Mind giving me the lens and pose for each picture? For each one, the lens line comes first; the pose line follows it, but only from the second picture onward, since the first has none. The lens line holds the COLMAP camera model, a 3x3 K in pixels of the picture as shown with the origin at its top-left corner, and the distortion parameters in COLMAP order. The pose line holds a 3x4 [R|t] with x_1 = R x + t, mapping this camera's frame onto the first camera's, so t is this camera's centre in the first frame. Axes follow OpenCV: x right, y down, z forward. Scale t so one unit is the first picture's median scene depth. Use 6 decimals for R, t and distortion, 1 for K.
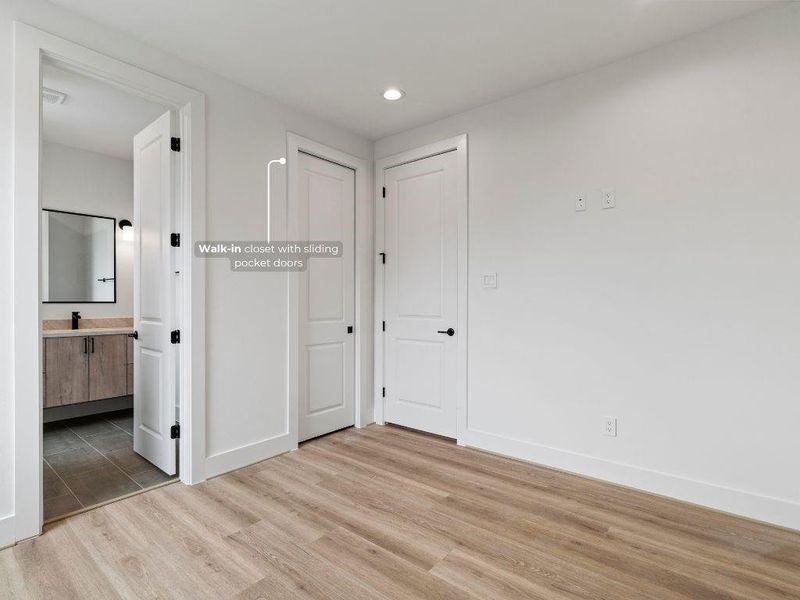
lens RADIAL K [[403.1, 0, 399.4], [0, 403.1, 299.7], [0, 0, 1]] dist [-0.010580, 0.002738]
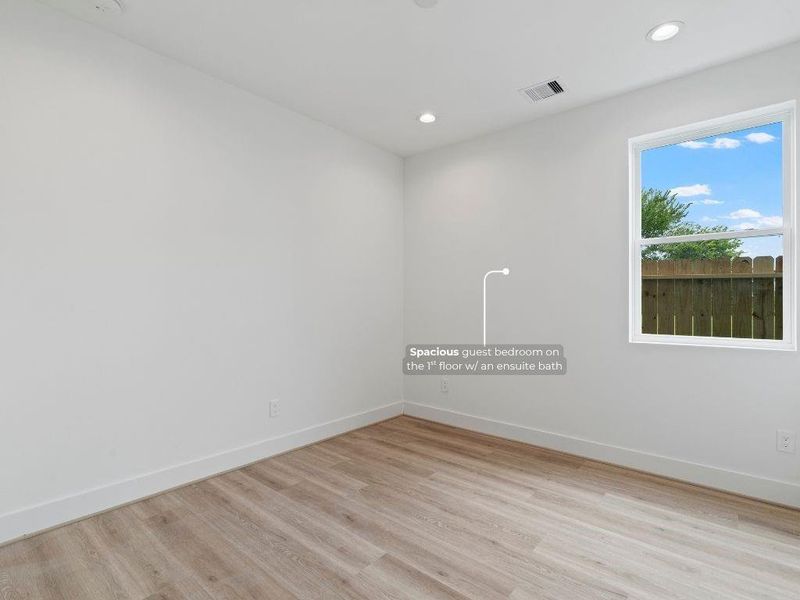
lens RADIAL K [[403.1, 0, 400.5], [0, 403.1, 298.1], [0, 0, 1]] dist [-0.010580, 0.002738]
pose [[-0.999756, -0.003275, 0.021843, 0.012897], [-0.003086, 0.999957, 0.008711, -0.019957], [-0.021870, 0.008641, -0.999723, 1.991431]]
